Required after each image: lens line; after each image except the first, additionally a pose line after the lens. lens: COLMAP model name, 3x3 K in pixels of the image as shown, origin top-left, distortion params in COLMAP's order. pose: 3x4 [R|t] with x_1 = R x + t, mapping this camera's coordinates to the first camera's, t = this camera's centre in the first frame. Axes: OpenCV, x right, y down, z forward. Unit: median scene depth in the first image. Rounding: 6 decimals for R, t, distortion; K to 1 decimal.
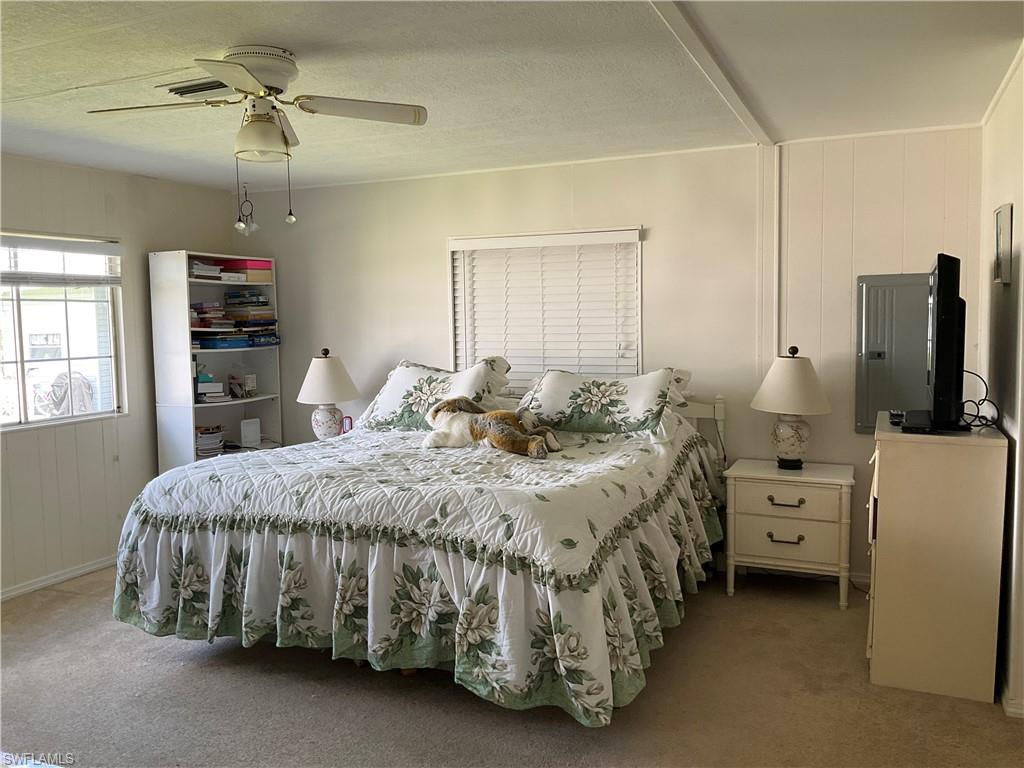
lens RADIAL K [[842.7, 0, 511.0], [0, 842.7, 379.4], [0, 0, 1]] dist [0.074675, -0.120390]
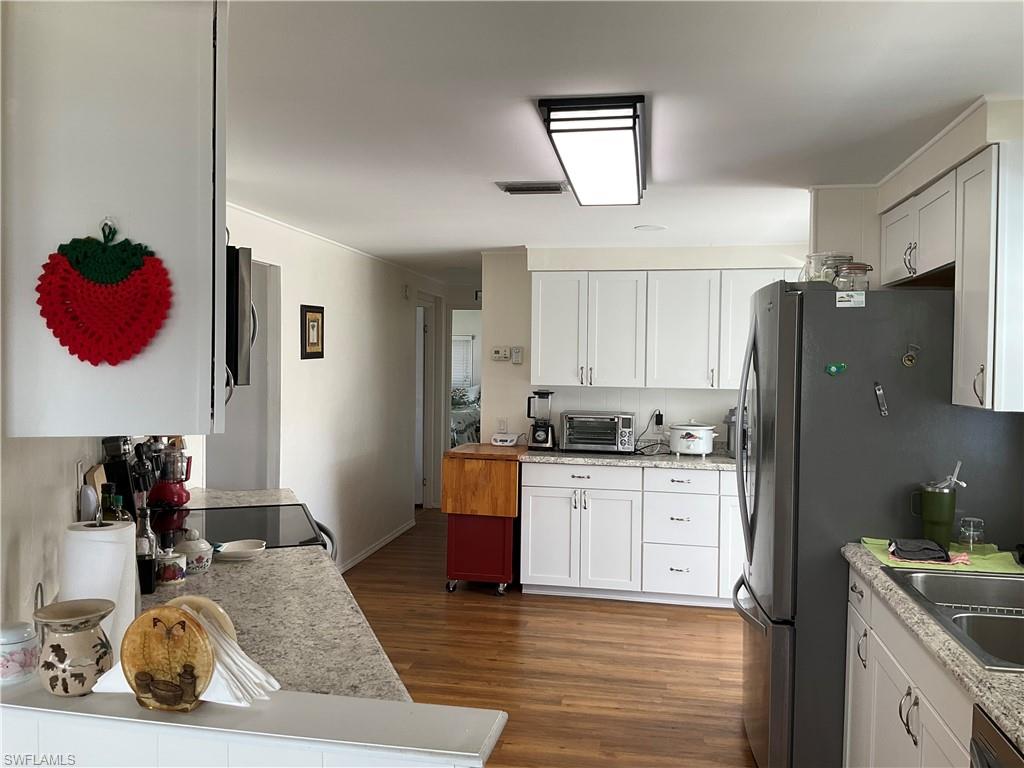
lens RADIAL K [[842.7, 0, 512.0], [0, 842.7, 383.4], [0, 0, 1]] dist [0.074675, -0.120390]
pose [[0.972498, 0.019275, 0.232111, -0.337483], [-0.007264, 0.998595, -0.052492, 0.116742], [-0.232797, 0.049362, 0.971272, -1.610180]]
